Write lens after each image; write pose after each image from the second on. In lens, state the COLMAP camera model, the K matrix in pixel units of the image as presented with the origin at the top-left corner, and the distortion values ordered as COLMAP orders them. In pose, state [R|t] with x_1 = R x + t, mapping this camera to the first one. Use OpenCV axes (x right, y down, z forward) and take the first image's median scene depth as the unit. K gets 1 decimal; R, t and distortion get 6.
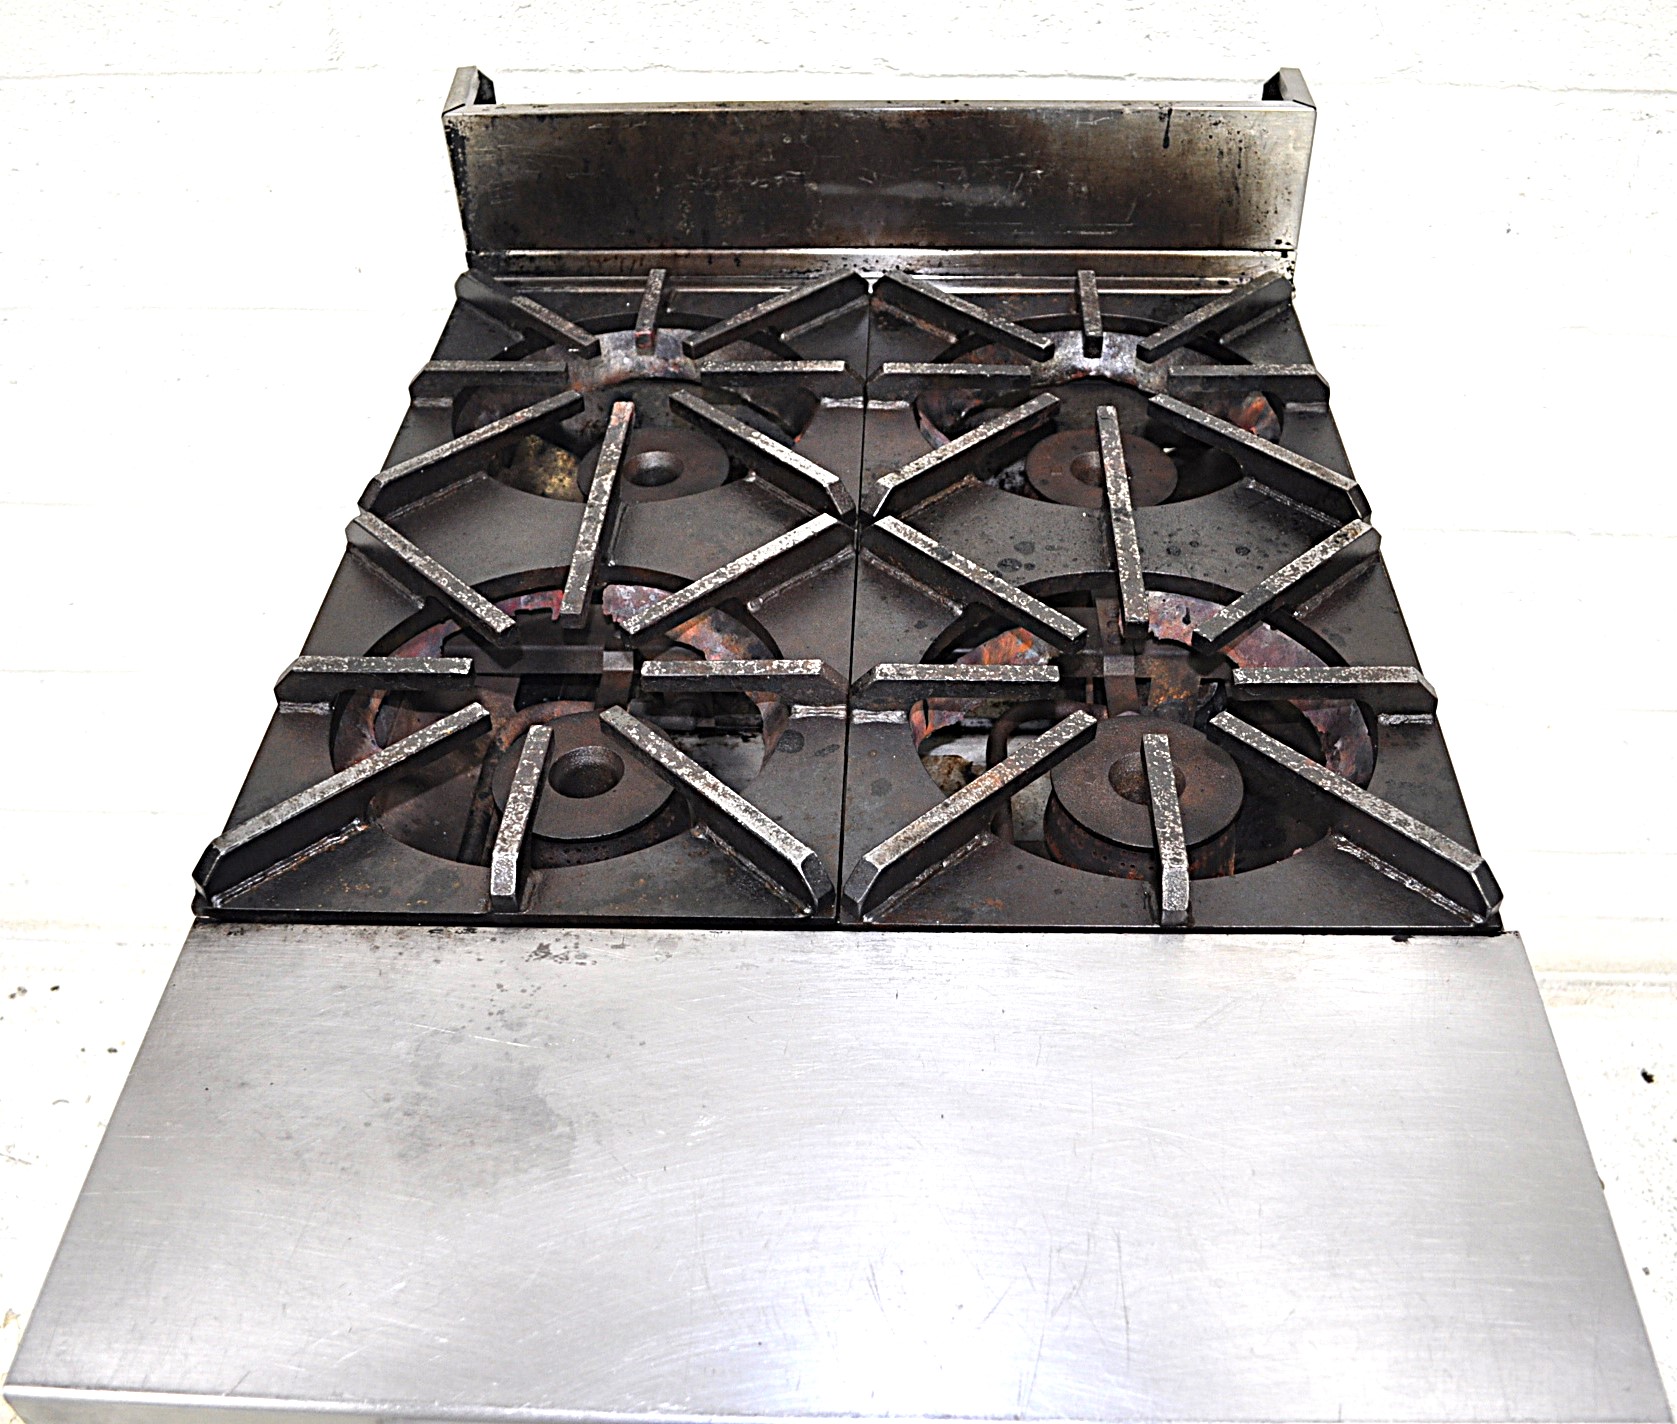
lens RADIAL K [[1715.7, 0, 844.1], [0, 1715.7, 720.9], [0, 0, 1]] dist [-0.086954, 0.000000]
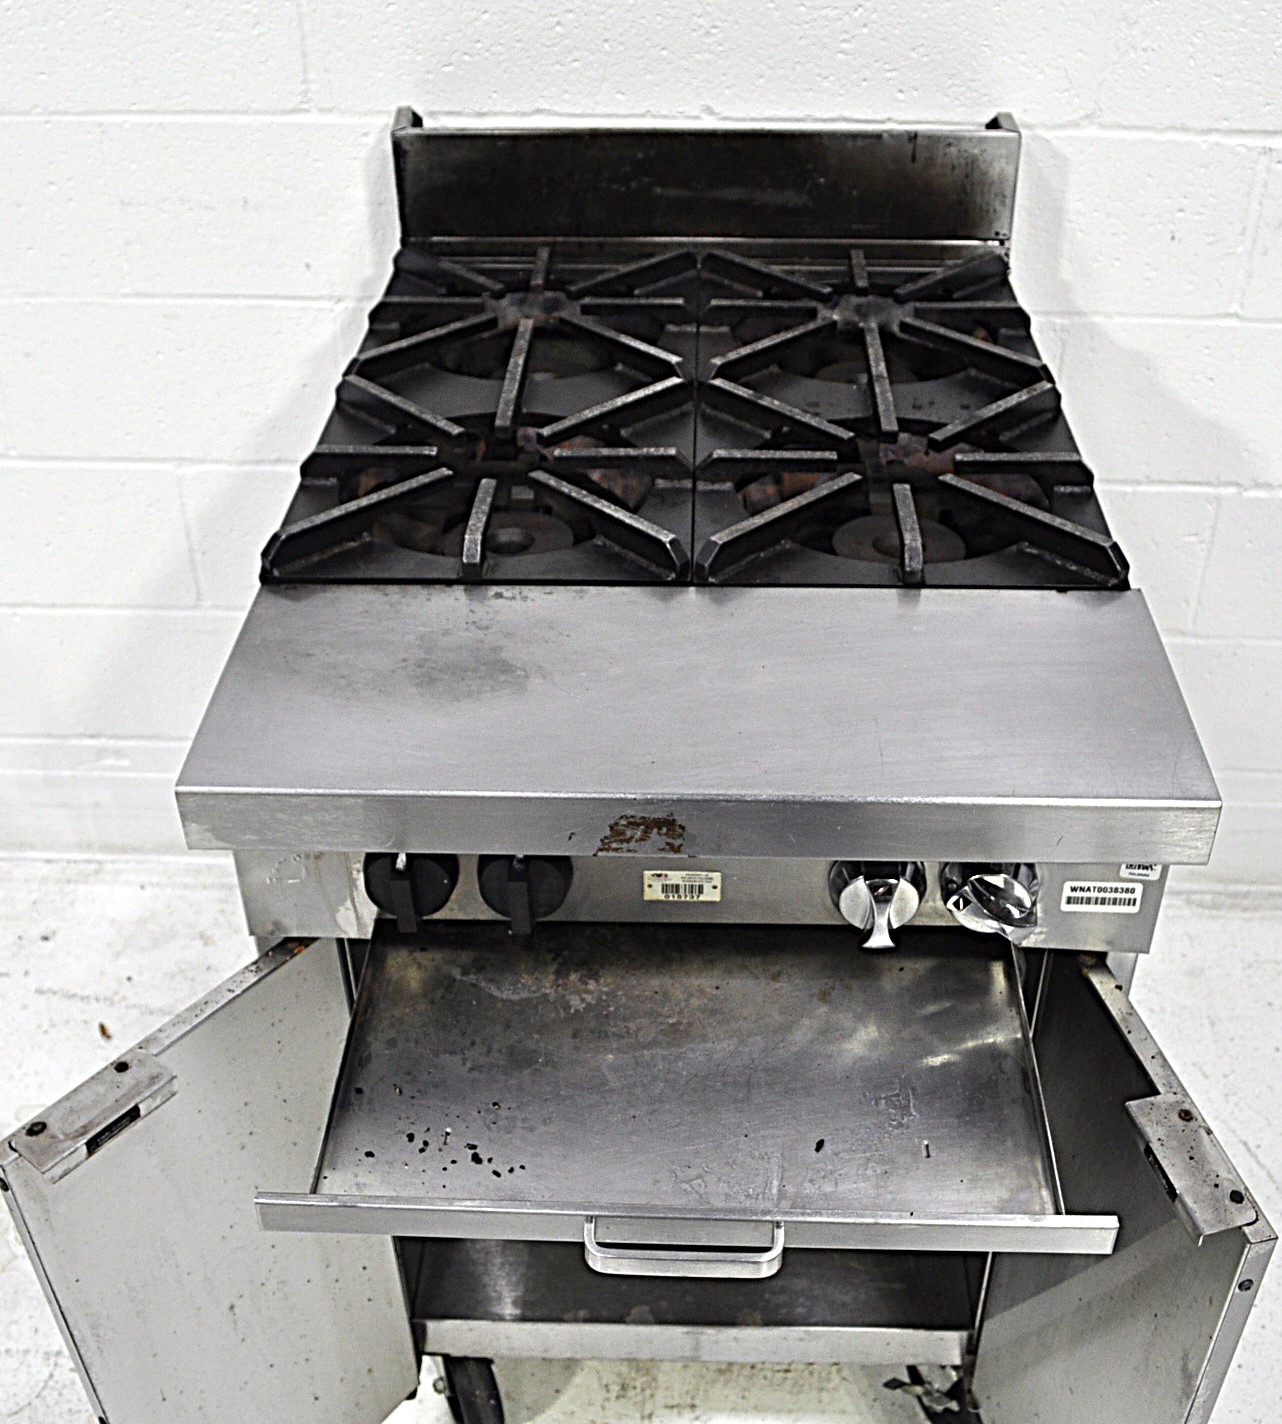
lens RADIAL K [[1721.5, 0, 639.3], [0, 1721.5, 727.1], [0, 0, 1]] dist [-0.095717, 0.000000]
pose [[0.999952, 0.008270, 0.005250, -0.045230], [-0.007668, 0.994352, -0.105850, 0.320555], [-0.006096, 0.105805, 0.994368, -0.395158]]
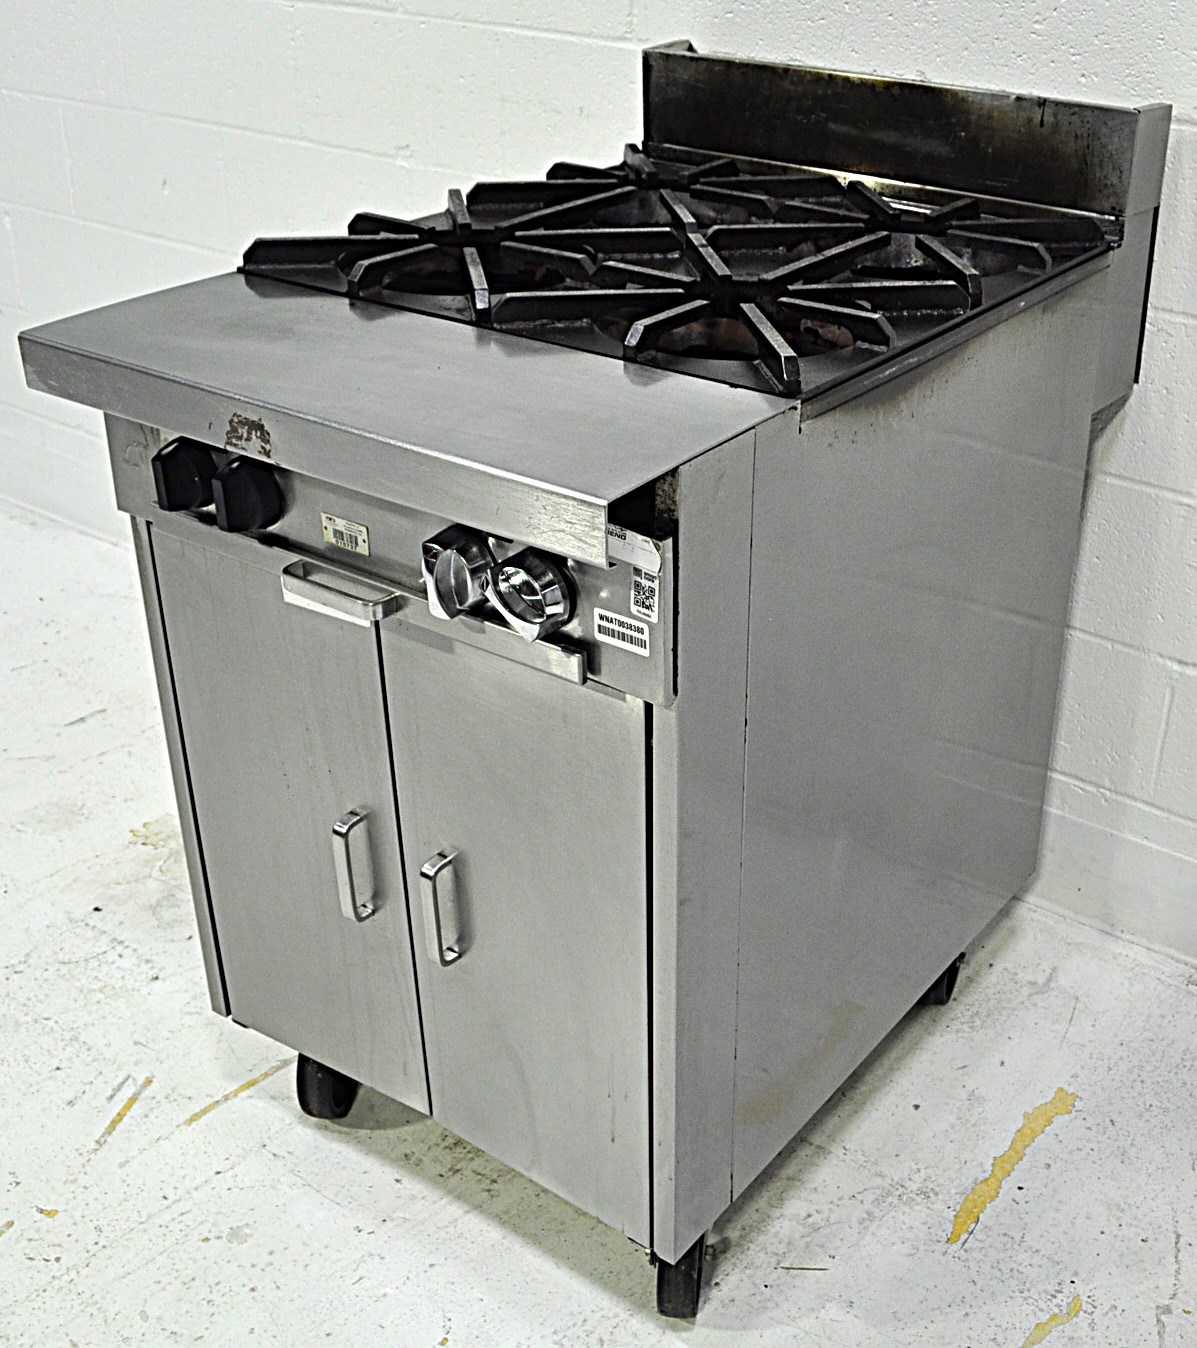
lens RADIAL K [[1717.5, 0, 686.0], [0, 1717.5, 666.2], [0, 0, 1]] dist [-0.096279, 0.000000]
pose [[0.838481, 0.283176, -0.465576, 0.886506], [-0.384818, 0.912624, -0.137958, 0.484952], [0.385829, 0.294837, 0.874189, -0.312943]]
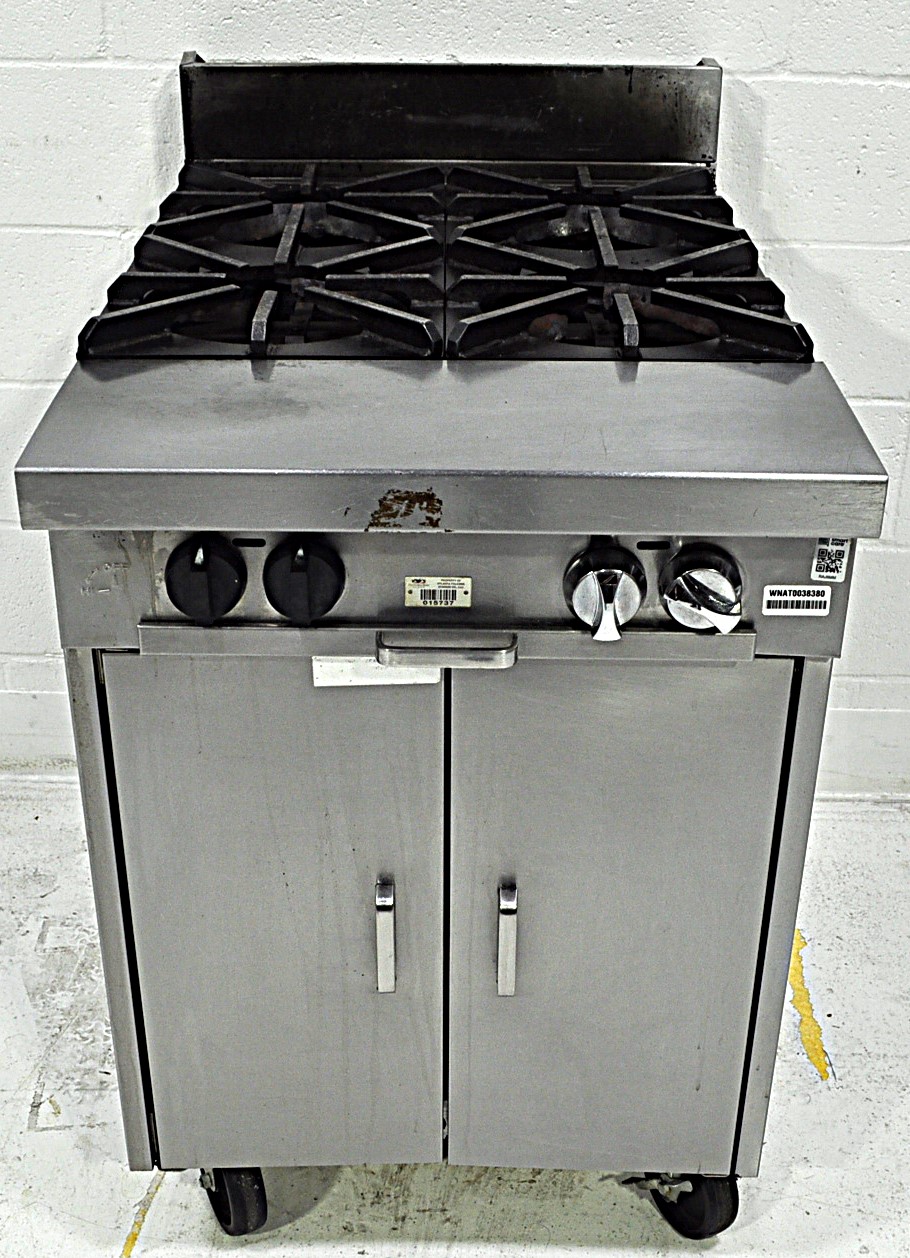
lens RADIAL K [[1735.7, 0, 401.0], [0, 1735.7, 650.9], [0, 0, 1]] dist [-0.096815, 0.000000]
pose [[0.999751, 0.010532, 0.019653, -0.064511], [-0.005748, 0.973355, -0.229233, 0.656574], [-0.021543, 0.229063, 0.973173, -0.546914]]
